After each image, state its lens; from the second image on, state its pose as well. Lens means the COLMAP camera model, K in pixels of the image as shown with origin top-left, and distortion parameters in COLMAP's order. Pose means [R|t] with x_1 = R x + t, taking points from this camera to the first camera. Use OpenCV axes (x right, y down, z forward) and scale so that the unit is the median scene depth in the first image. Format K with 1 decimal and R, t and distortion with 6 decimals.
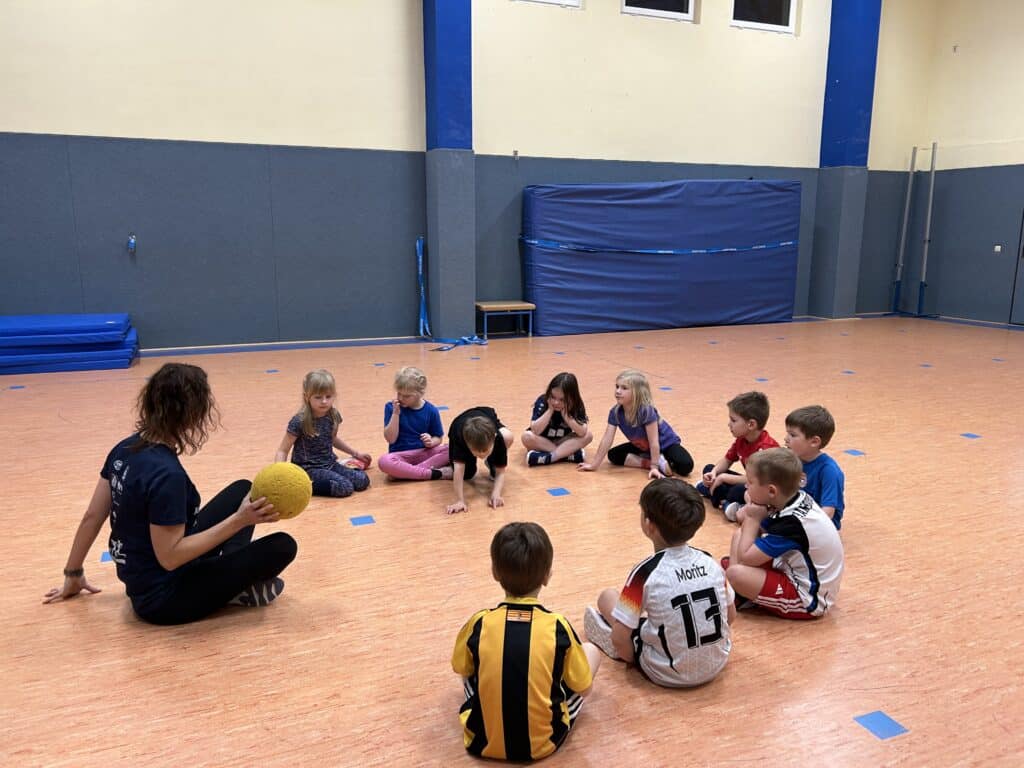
lens RADIAL K [[766.5, 0, 509.3], [0, 766.5, 383.5], [0, 0, 1]] dist [0.031831, -0.038661]
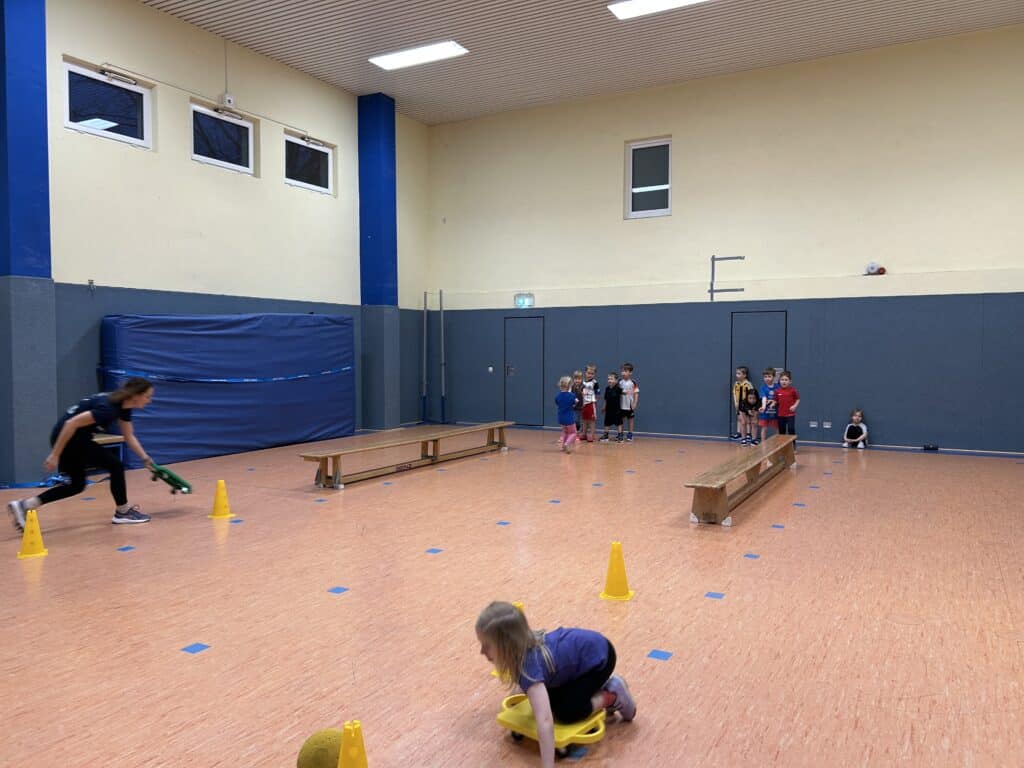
lens RADIAL K [[766.5, 0, 518.1], [0, 766.5, 385.6], [0, 0, 1]] dist [0.031831, -0.038661]
pose [[0.780635, -0.031769, 0.624180, -0.170210], [0.123056, 0.986970, -0.103666, -0.005002], [-0.612754, 0.157734, 0.774373, -0.053194]]
